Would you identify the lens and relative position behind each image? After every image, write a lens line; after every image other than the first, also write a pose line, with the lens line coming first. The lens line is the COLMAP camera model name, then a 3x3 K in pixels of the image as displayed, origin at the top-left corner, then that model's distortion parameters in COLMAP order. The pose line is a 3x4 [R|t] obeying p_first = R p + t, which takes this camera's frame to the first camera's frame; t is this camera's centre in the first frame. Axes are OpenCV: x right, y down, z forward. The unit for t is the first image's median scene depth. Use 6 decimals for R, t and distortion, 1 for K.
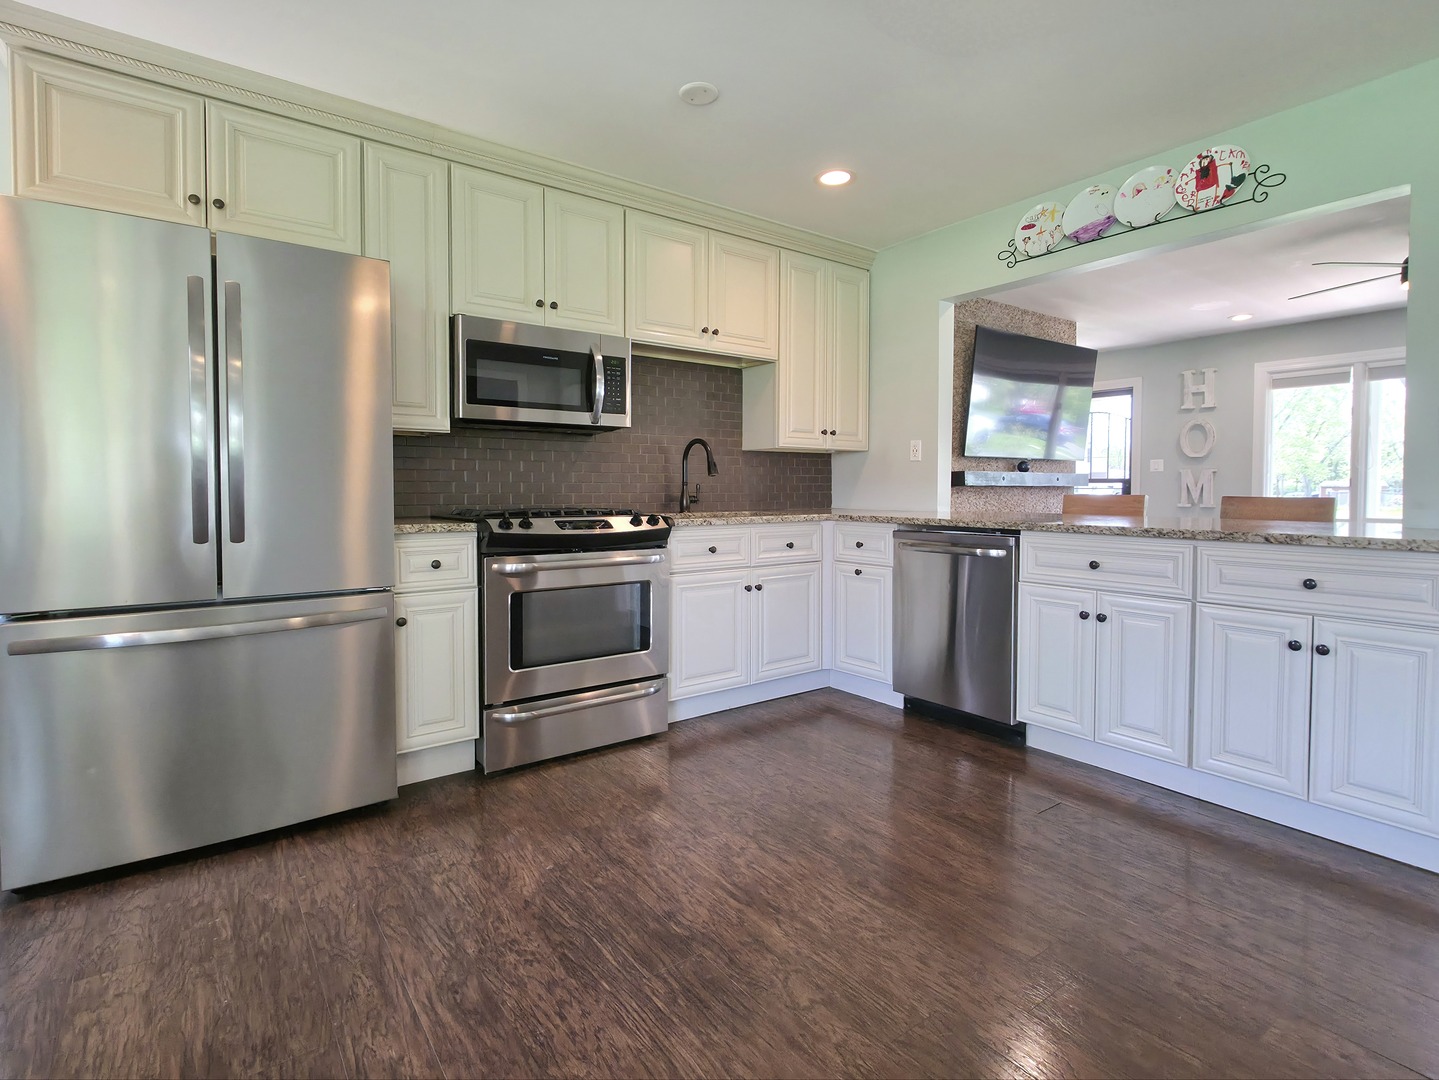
lens RADIAL K [[735.6, 0, 723.6], [0, 735.6, 509.2], [0, 0, 1]] dist [-0.001640, -0.000188]
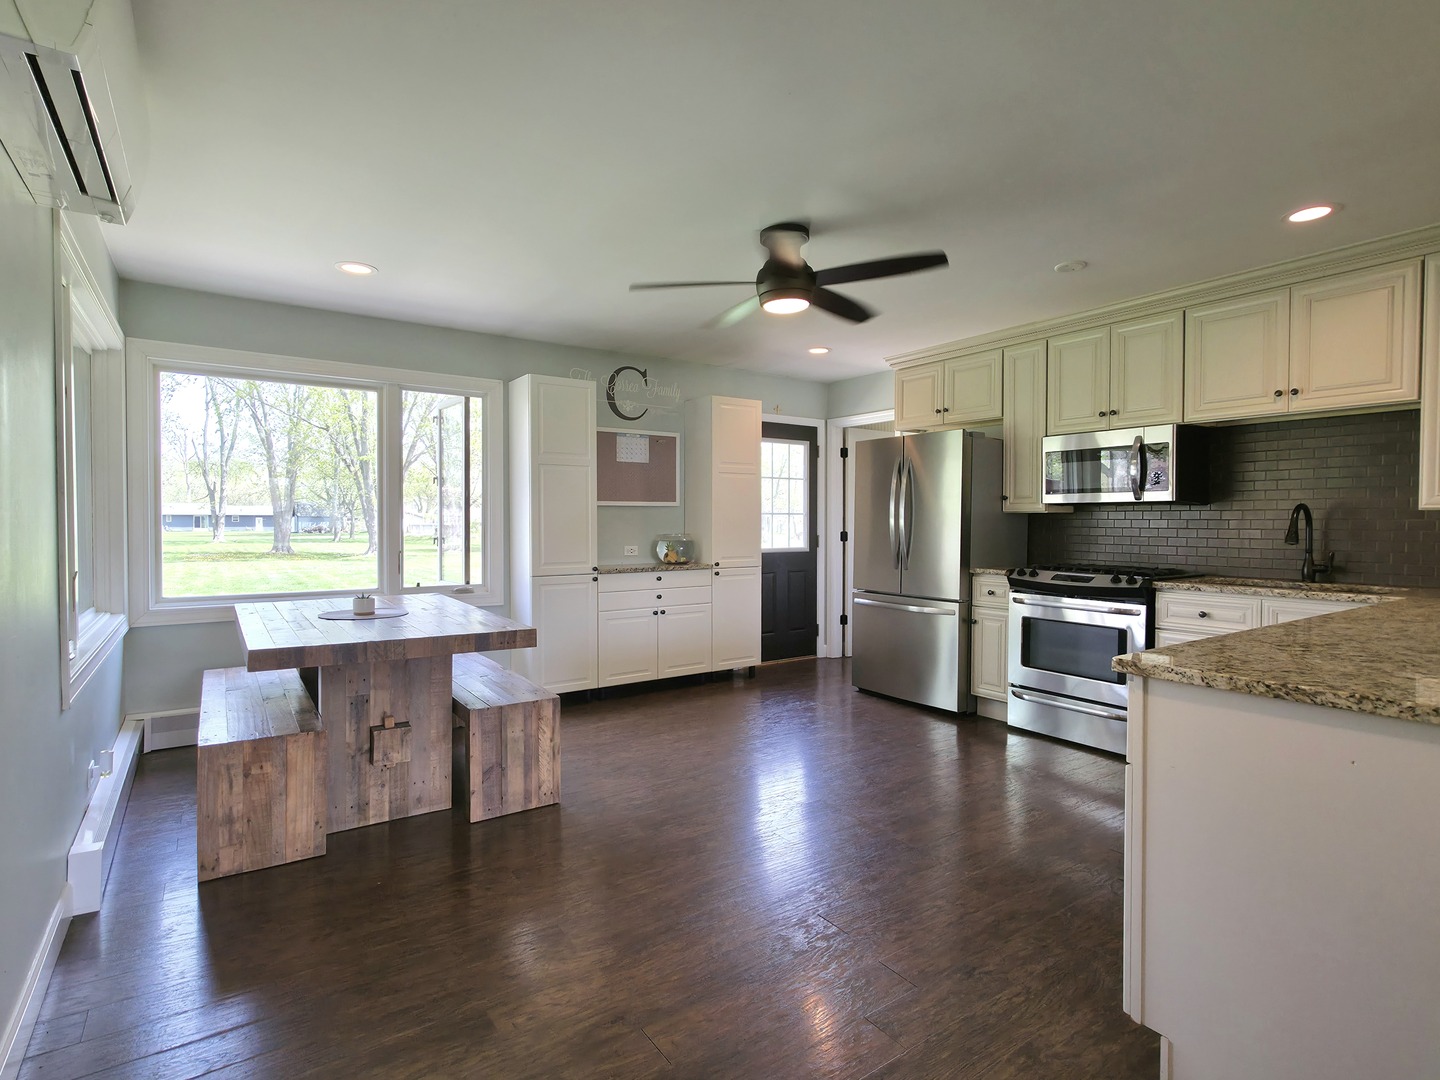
lens RADIAL K [[736.1, 0, 724.1], [0, 736.1, 509.2], [0, 0, 1]] dist [-0.001640, -0.000188]
pose [[-0.035552, -0.021073, -0.999146, 1.108293], [-0.036086, 0.999153, -0.019789, -0.052332], [0.998716, 0.035352, -0.036283, 0.357448]]
